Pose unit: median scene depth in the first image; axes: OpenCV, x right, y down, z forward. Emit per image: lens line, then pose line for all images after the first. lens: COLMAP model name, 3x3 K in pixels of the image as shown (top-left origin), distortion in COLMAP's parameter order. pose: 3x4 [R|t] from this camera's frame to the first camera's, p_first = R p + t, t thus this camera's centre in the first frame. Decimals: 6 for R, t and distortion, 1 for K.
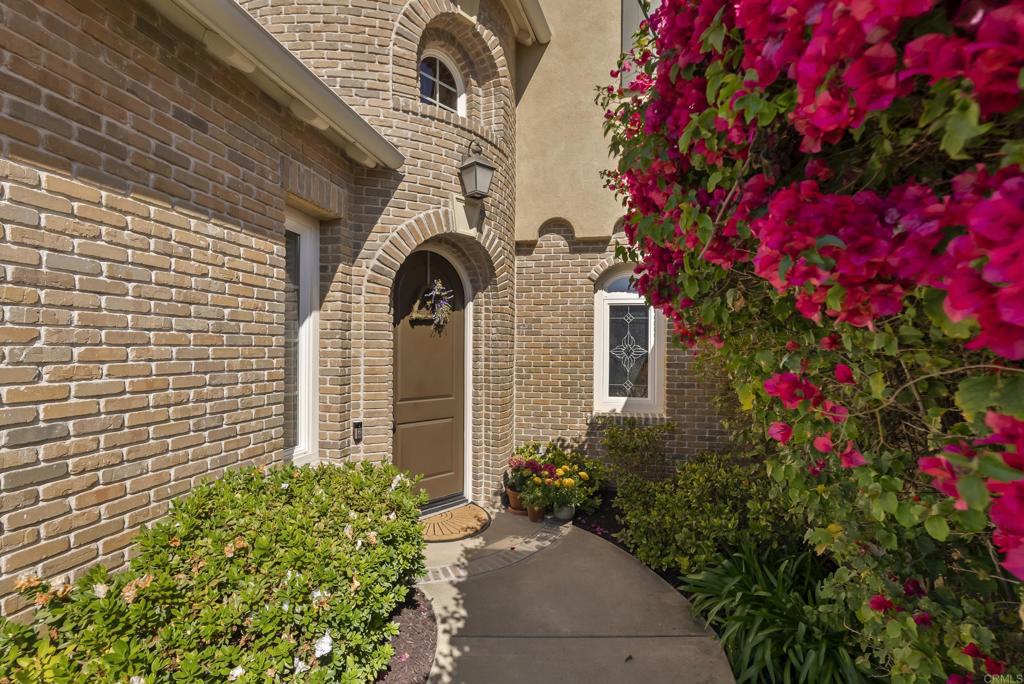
lens RADIAL K [[465.2, 0, 513.9], [0, 465.2, 346.7], [0, 0, 1]] dist [-0.010316, 0.005069]
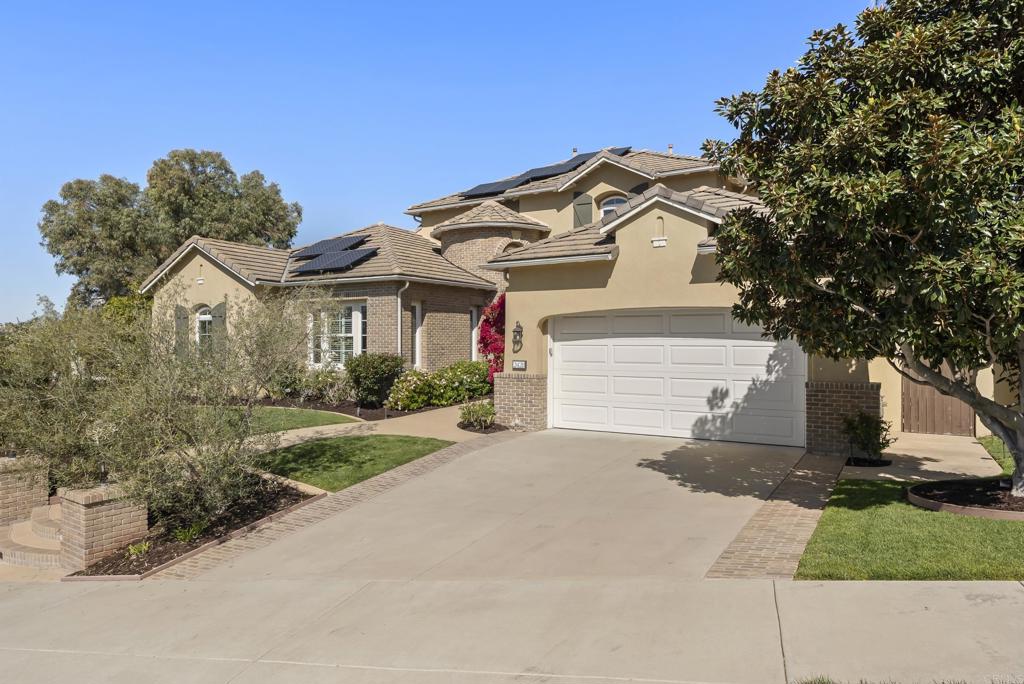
lens RADIAL K [[694.4, 0, 518.8], [0, 694.4, 337.8], [0, 0, 1]] dist [-0.003433, -0.001886]
pose [[0.935366, -0.008274, -0.353585, 1.546867], [0.007828, 0.999966, -0.002690, 0.017597], [0.353596, -0.000252, 0.935398, -3.406680]]
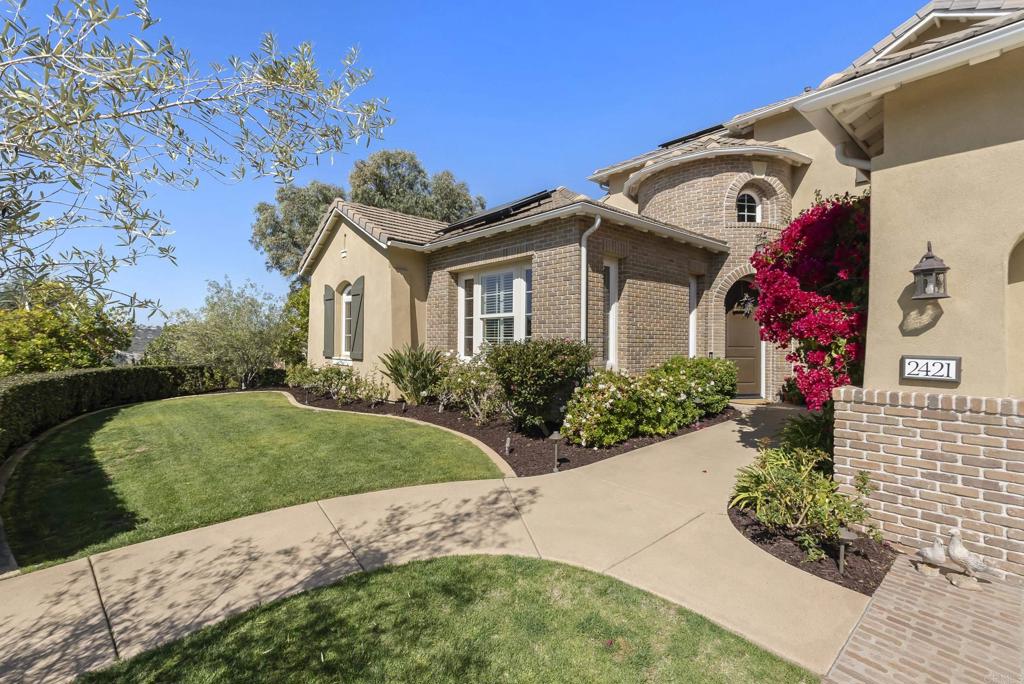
lens RADIAL K [[465.2, 0, 522.7], [0, 465.2, 341.4], [0, 0, 1]] dist [-0.010316, 0.005069]
pose [[0.793035, -0.000452, -0.609176, 0.325732], [-0.003243, 0.999982, -0.004964, 0.096909], [0.609168, 0.005912, 0.793020, -1.351352]]
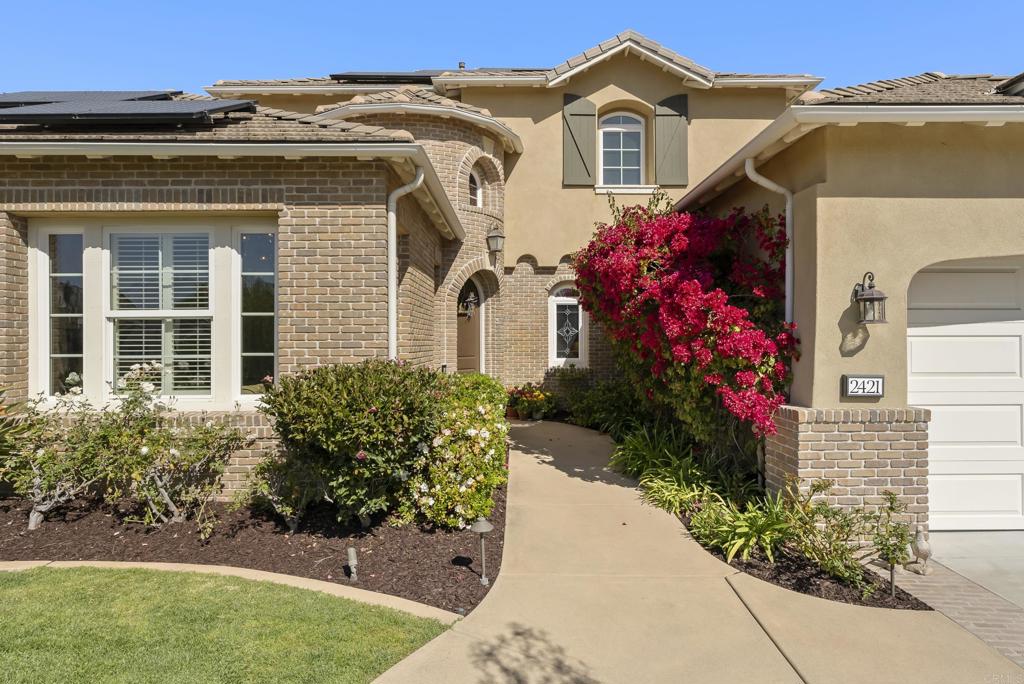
lens RADIAL K [[585.9, 0, 515.6], [0, 585.9, 342.9], [0, 0, 1]] dist [-0.001623, 0.002312]
pose [[0.979868, -0.011876, 0.199295, -0.435576], [0.010856, 0.999922, 0.006206, 0.043633], [-0.199353, -0.003918, 0.979920, -1.264106]]
